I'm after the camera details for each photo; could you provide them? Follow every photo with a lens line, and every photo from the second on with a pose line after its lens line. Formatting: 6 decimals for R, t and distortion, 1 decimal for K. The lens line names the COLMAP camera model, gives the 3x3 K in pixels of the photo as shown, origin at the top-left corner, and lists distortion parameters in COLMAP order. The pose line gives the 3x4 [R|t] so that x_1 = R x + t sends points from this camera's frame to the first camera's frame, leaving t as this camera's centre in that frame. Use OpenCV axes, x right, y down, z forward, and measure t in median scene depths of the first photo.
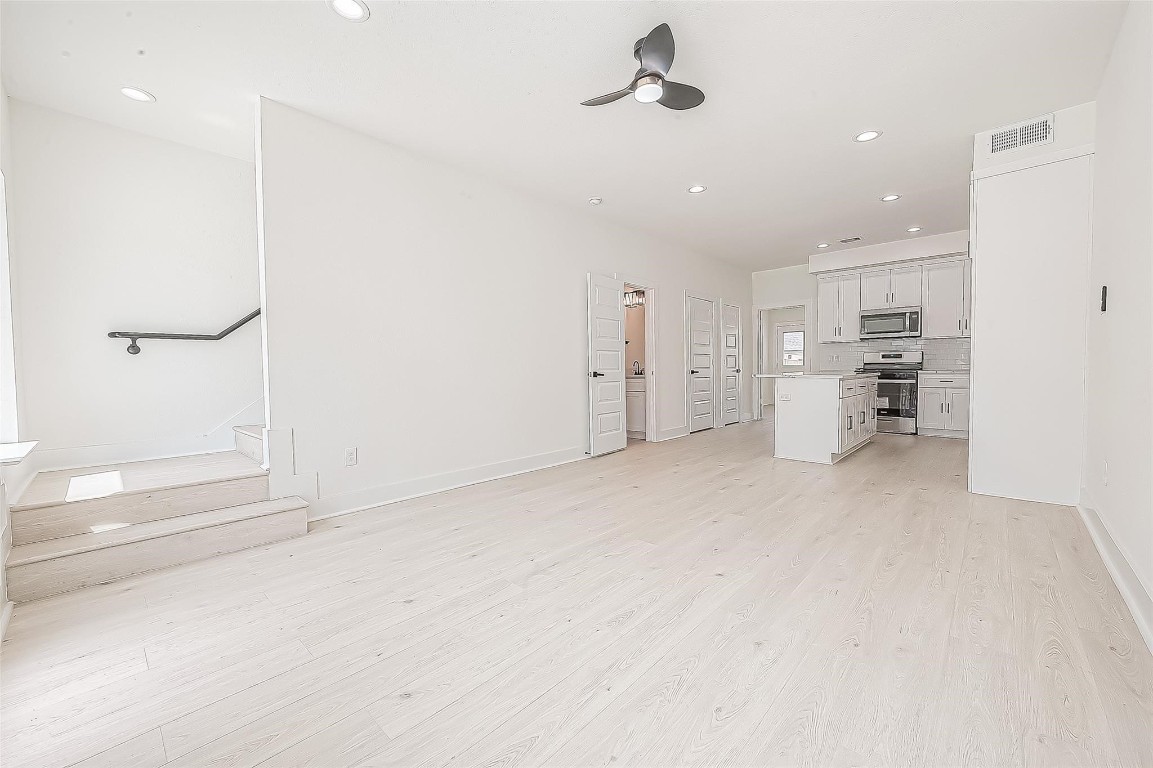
lens RADIAL K [[453.7, 0, 577.6], [0, 453.7, 385.1], [0, 0, 1]] dist [0.001032, 0.000339]
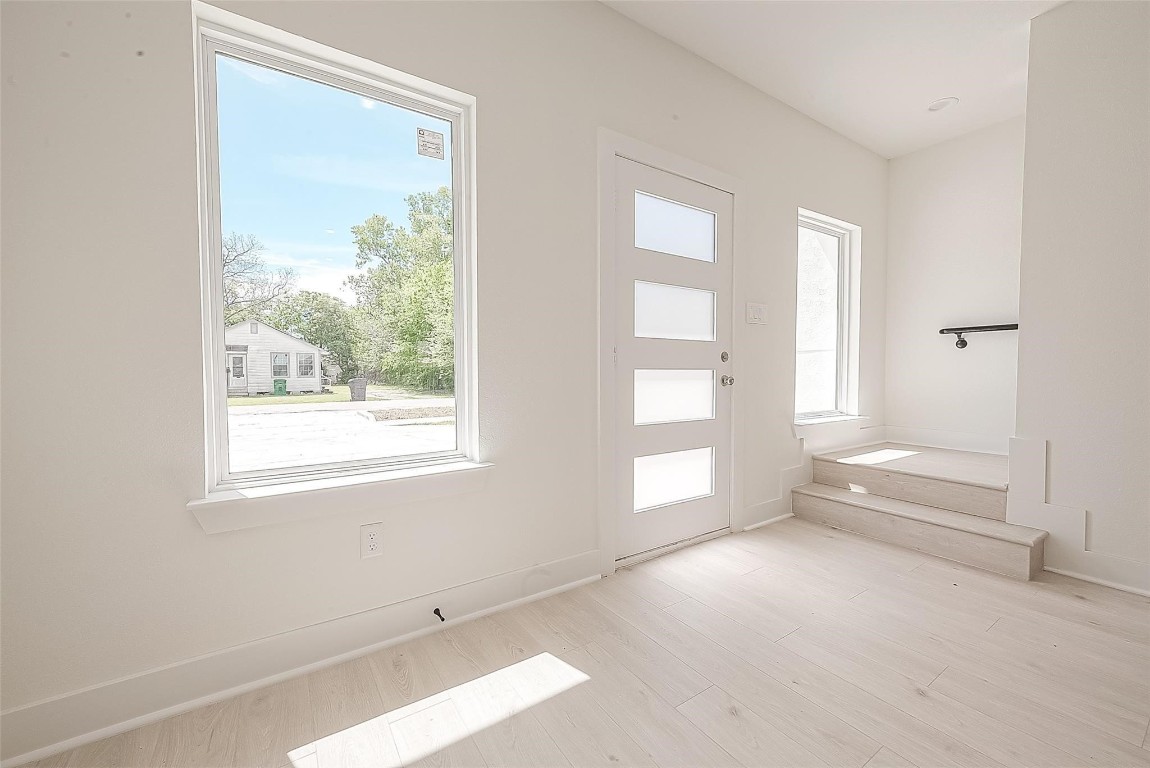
lens RADIAL K [[452.5, 0, 574.3], [0, 452.5, 383.0], [0, 0, 1]] dist [0.001032, 0.000339]
pose [[-0.235765, 0.040327, -0.970973, 0.288337], [-0.022640, 0.998640, 0.046973, -0.018347], [0.971546, 0.033057, -0.234531, 0.427560]]
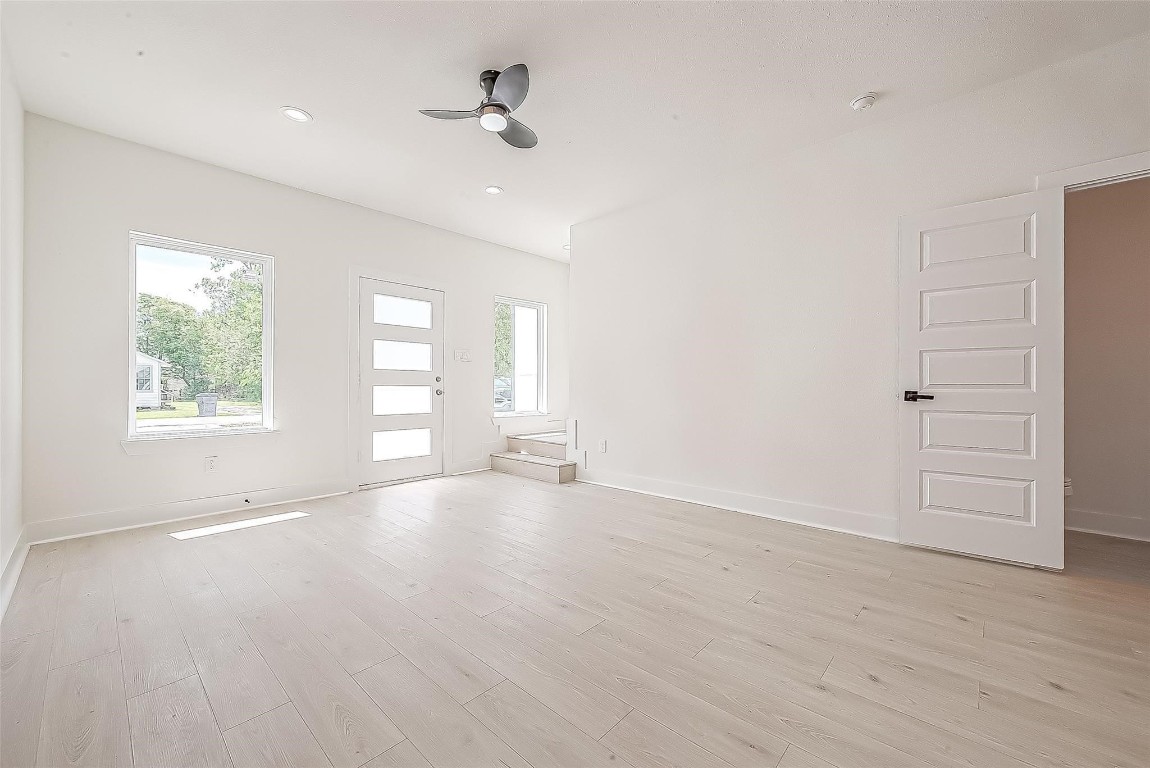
lens RADIAL K [[452.5, 0, 571.5], [0, 452.5, 376.9], [0, 0, 1]] dist [0.001032, 0.000339]
pose [[-0.008070, -0.009018, -0.999927, 1.017427], [-0.032260, 0.999441, -0.008753, -0.045346], [0.999447, 0.032187, -0.008357, 1.022739]]
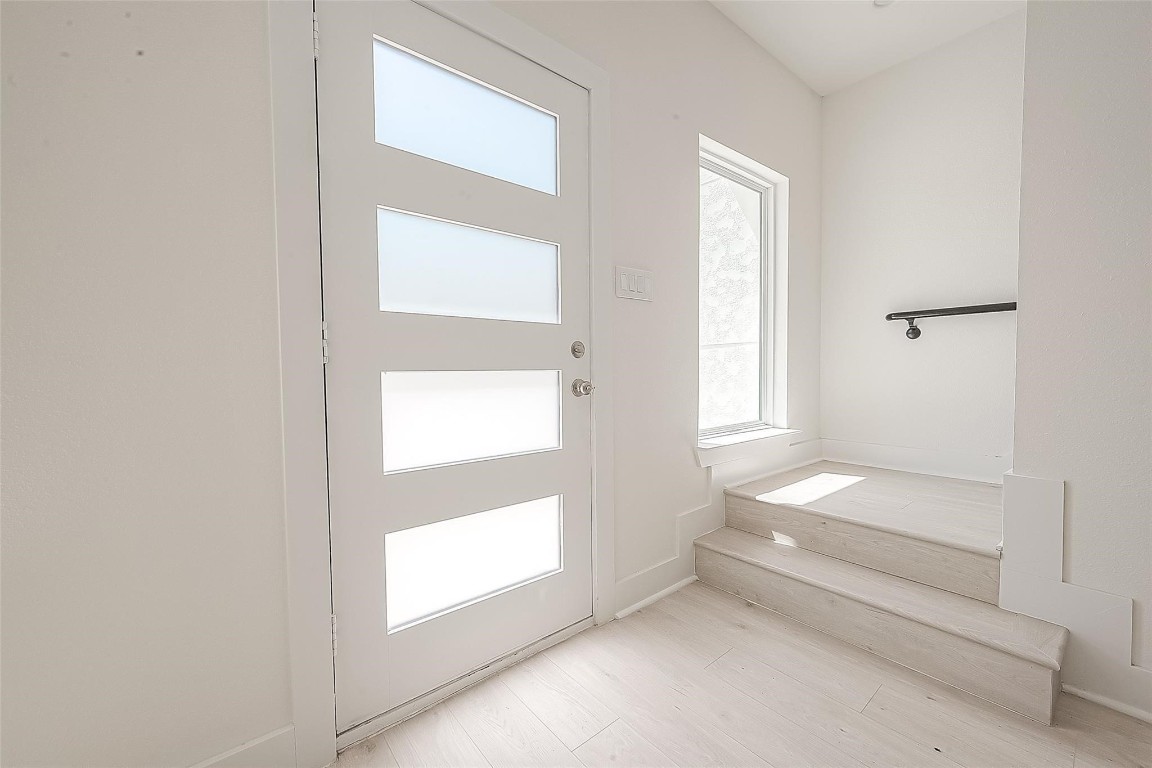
lens RADIAL K [[453.3, 0, 572.5], [0, 453.3, 381.2], [0, 0, 1]] dist [0.001032, 0.000339]
pose [[-0.137513, 0.043365, -0.989550, -0.109152], [-0.018405, 0.998757, 0.046326, -0.021240], [0.990329, 0.024583, -0.136544, 0.580910]]
